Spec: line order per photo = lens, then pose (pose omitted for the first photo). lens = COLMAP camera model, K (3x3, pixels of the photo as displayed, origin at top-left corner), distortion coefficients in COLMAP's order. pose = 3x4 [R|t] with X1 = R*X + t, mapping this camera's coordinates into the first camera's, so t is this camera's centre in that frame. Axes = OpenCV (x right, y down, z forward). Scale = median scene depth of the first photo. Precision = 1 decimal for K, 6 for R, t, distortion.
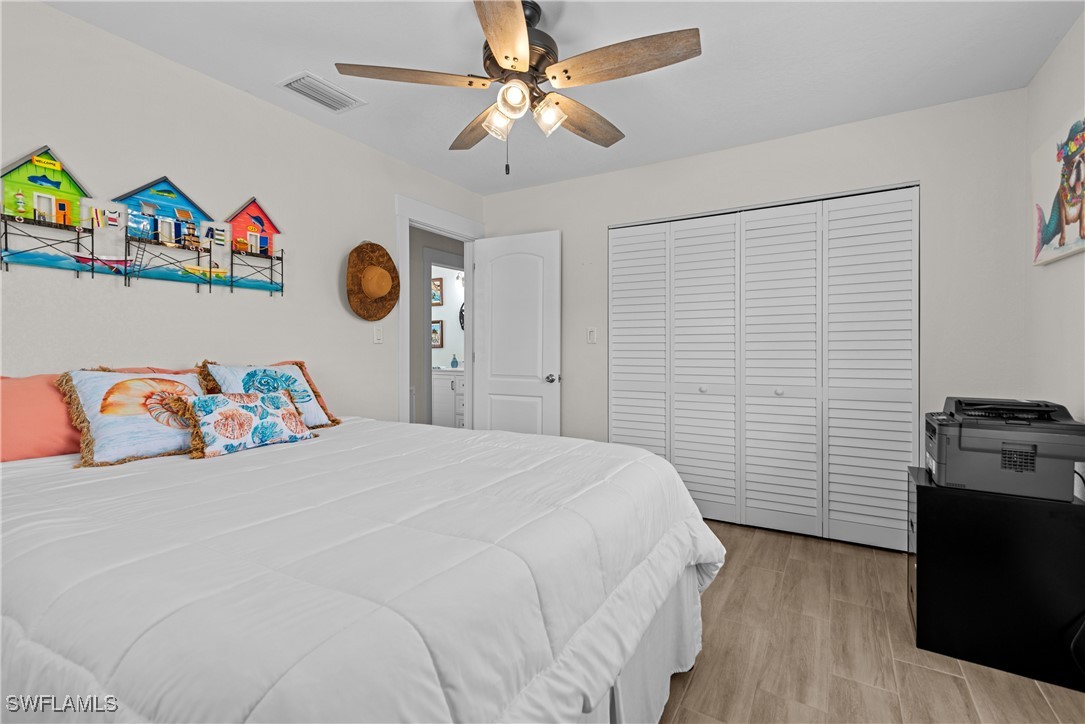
lens RADIAL K [[490.0, 0, 550.9], [0, 490.0, 353.9], [0, 0, 1]] dist [0.016551, -0.000560]
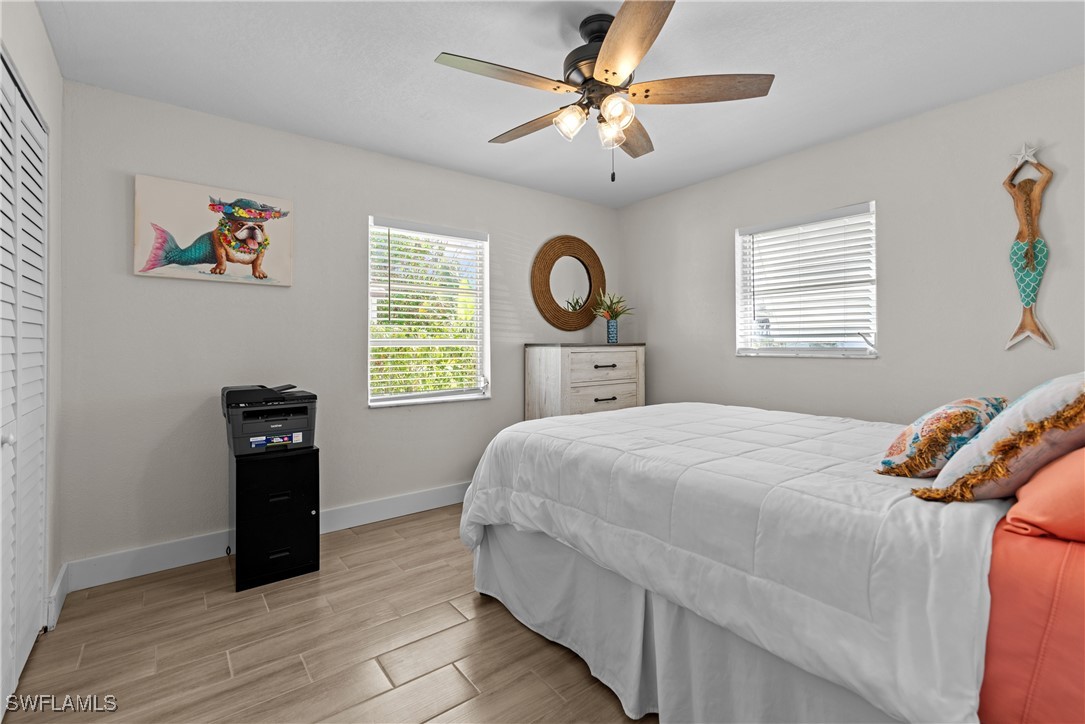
lens RADIAL K [[490.0, 0, 551.6], [0, 490.0, 343.0], [0, 0, 1]] dist [0.016551, -0.000560]
pose [[-0.926151, 0.011546, 0.376976, -0.288573], [0.015468, 0.999853, 0.007379, -0.018614], [-0.376835, 0.012665, -0.926194, 1.619335]]
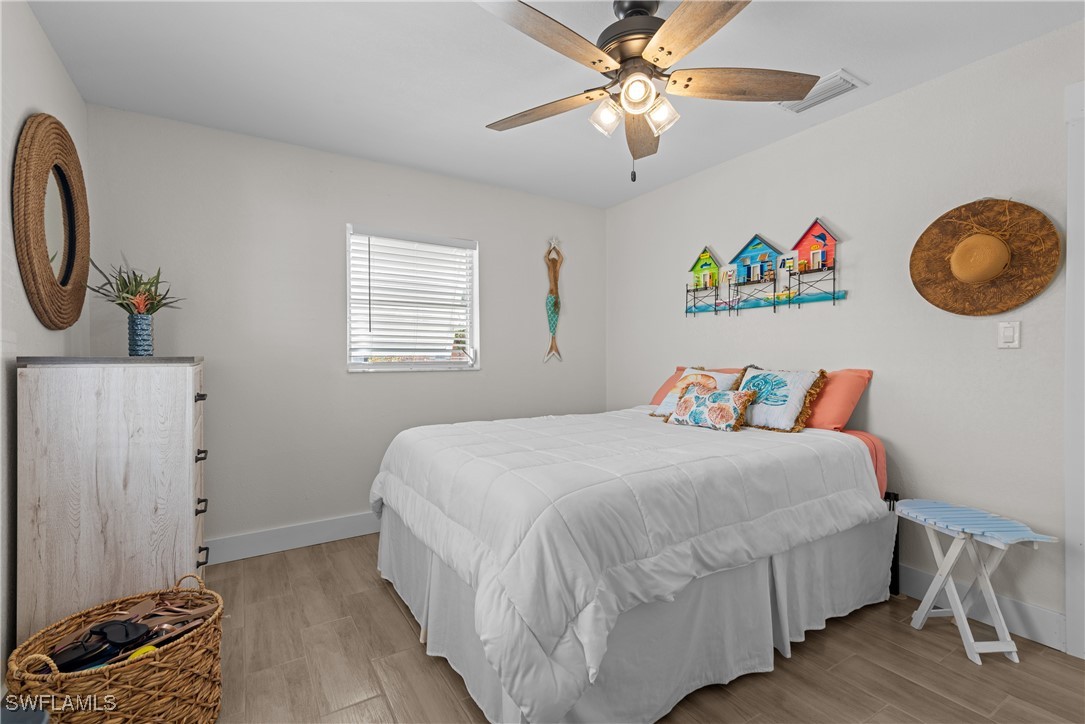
lens RADIAL K [[490.0, 0, 544.8], [0, 490.0, 357.0], [0, 0, 1]] dist [0.016551, -0.000560]
pose [[-0.471393, 0.007768, -0.881889, 0.689511], [-0.007689, 0.999887, 0.012917, -0.019334], [0.881890, 0.012870, -0.471280, 1.045288]]
